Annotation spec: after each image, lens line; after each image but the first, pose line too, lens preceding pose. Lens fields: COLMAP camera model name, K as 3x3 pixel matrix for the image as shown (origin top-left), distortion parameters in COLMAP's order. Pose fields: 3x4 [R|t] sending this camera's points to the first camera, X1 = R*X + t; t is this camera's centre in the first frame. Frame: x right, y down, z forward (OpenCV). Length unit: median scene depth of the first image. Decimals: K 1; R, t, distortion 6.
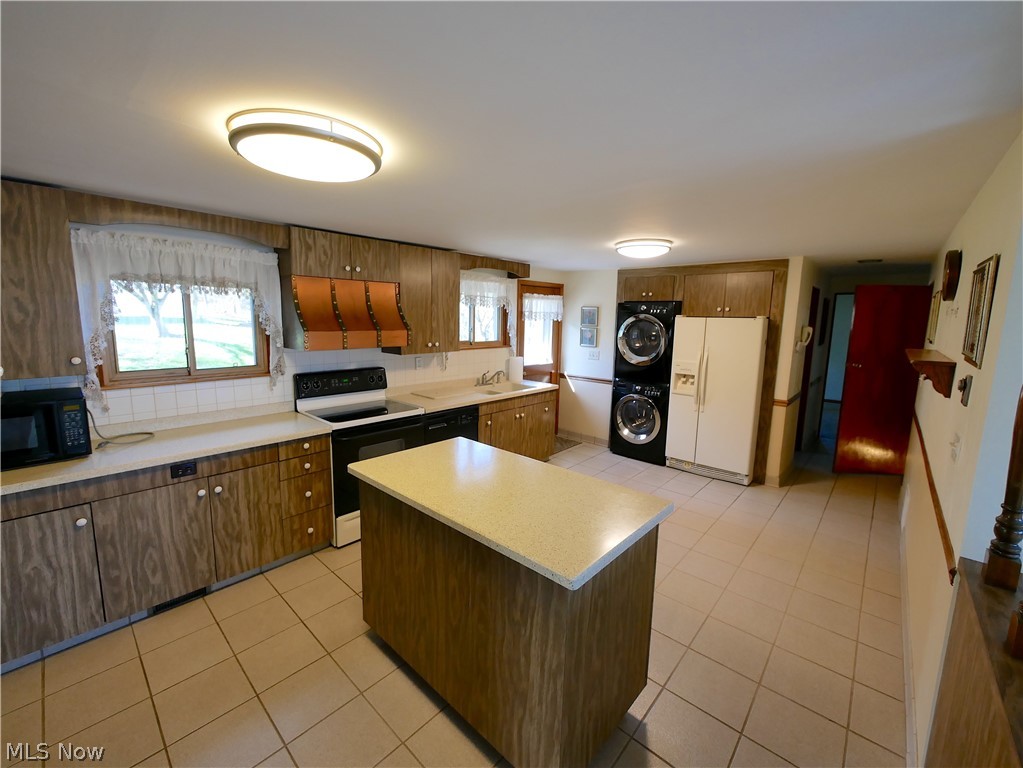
lens RADIAL K [[420.9, 0, 506.2], [0, 420.9, 376.1], [0, 0, 1]] dist [-0.010207, 0.001261]
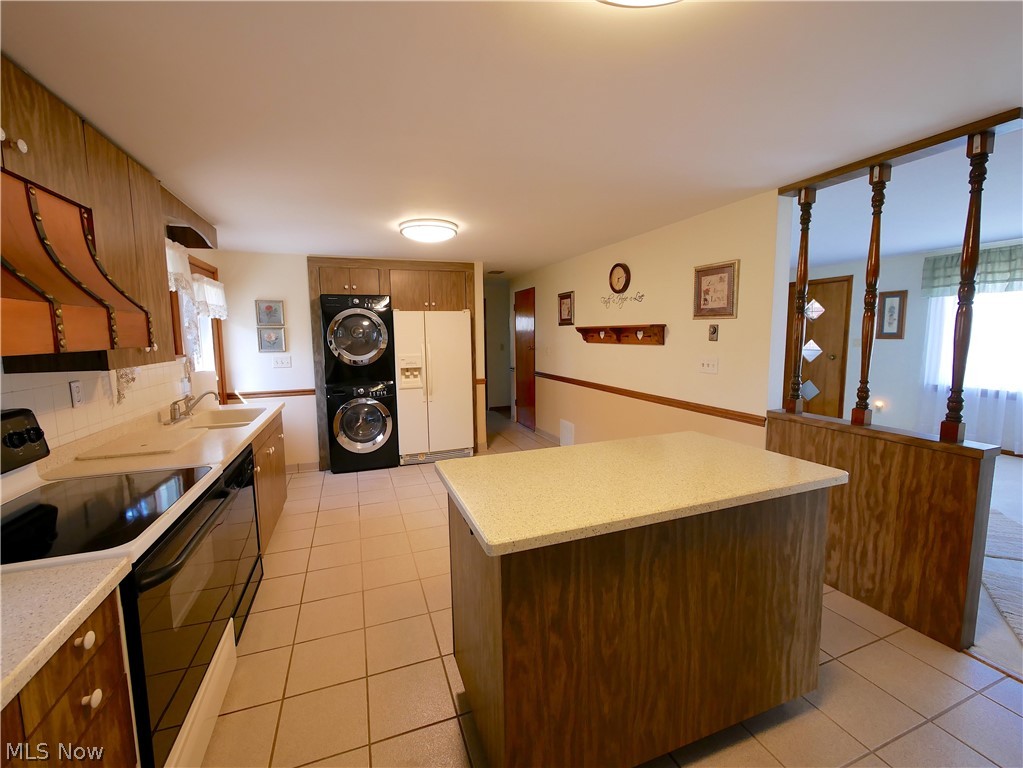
lens RADIAL K [[420.9, 0, 501.4], [0, 420.9, 378.2], [0, 0, 1]] dist [-0.010207, 0.001261]
pose [[0.468127, -0.118994, 0.875613, -0.561395], [0.148649, 0.987376, 0.054710, -0.004442], [-0.871069, 0.104547, 0.479905, 0.522127]]
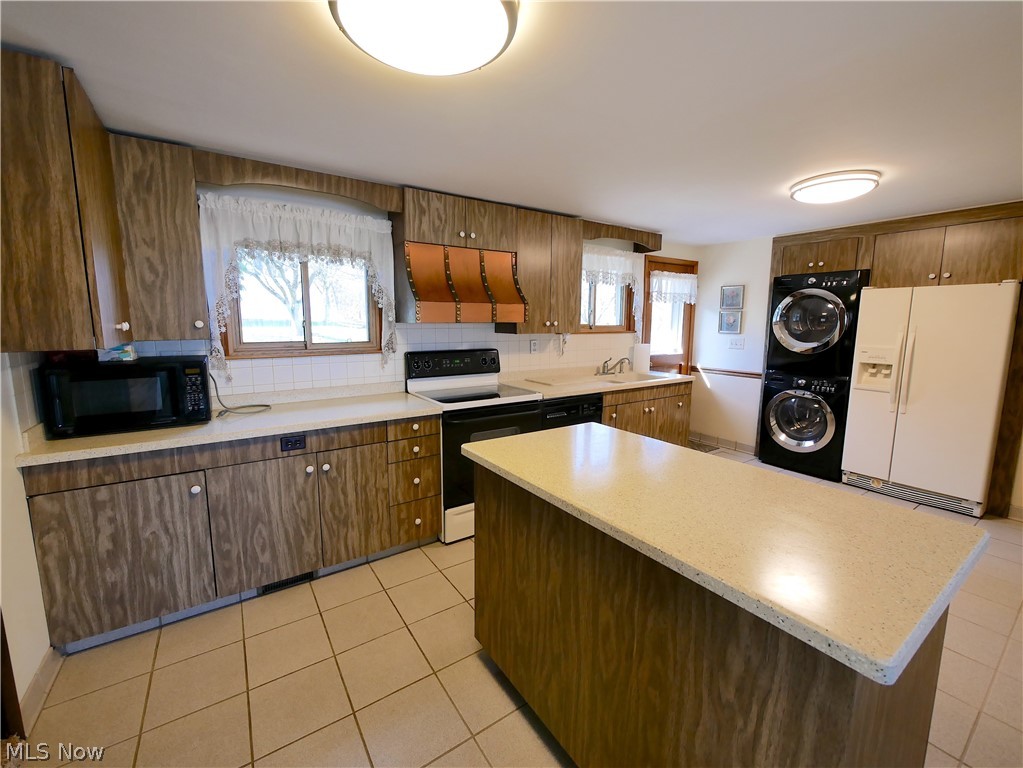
lens RADIAL K [[420.9, 0, 506.2], [0, 420.9, 377.5], [0, 0, 1]] dist [-0.010207, 0.001261]
pose [[0.971268, 0.015905, -0.237455, -0.072430], [-0.018166, 0.999808, -0.007337, 0.061138], [0.237293, 0.011440, 0.971371, 0.162631]]
